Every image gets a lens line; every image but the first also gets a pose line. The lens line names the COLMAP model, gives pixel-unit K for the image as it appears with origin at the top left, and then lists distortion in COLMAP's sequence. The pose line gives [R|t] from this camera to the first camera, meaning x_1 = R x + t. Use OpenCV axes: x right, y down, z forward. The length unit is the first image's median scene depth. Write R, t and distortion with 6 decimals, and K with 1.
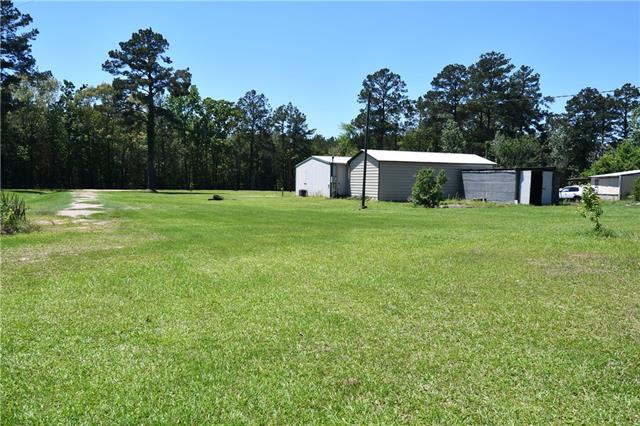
lens RADIAL K [[571.7, 0, 320.0], [0, 571.7, 213.0], [0, 0, 1]] dist [0.009945, -0.064697]
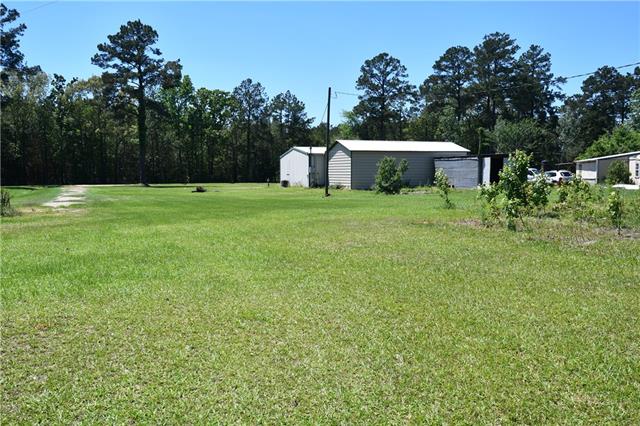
lens RADIAL K [[636.7, 0, 320.0], [0, 636.7, 213.0], [0, 0, 1]] dist [0.003498, 0.011905]
pose [[0.999074, -0.017591, -0.039268, 0.050366], [0.017904, 0.999811, 0.007635, 0.006429], [0.039126, -0.008331, 0.999200, -0.085300]]
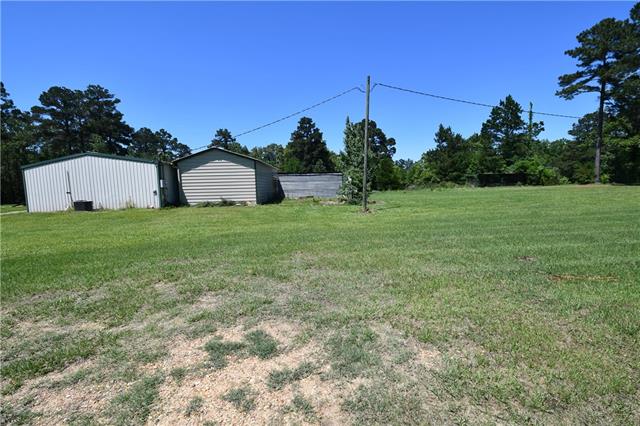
lens RADIAL K [[282.4, 0, 320.0], [0, 282.4, 213.0], [0, 0, 1]] dist [0.014190, -0.023578]
pose [[0.320877, -0.107926, 0.940952, -0.165232], [0.087107, 0.992638, 0.084150, -0.020561], [-0.943107, 0.054962, 0.327916, 0.419593]]
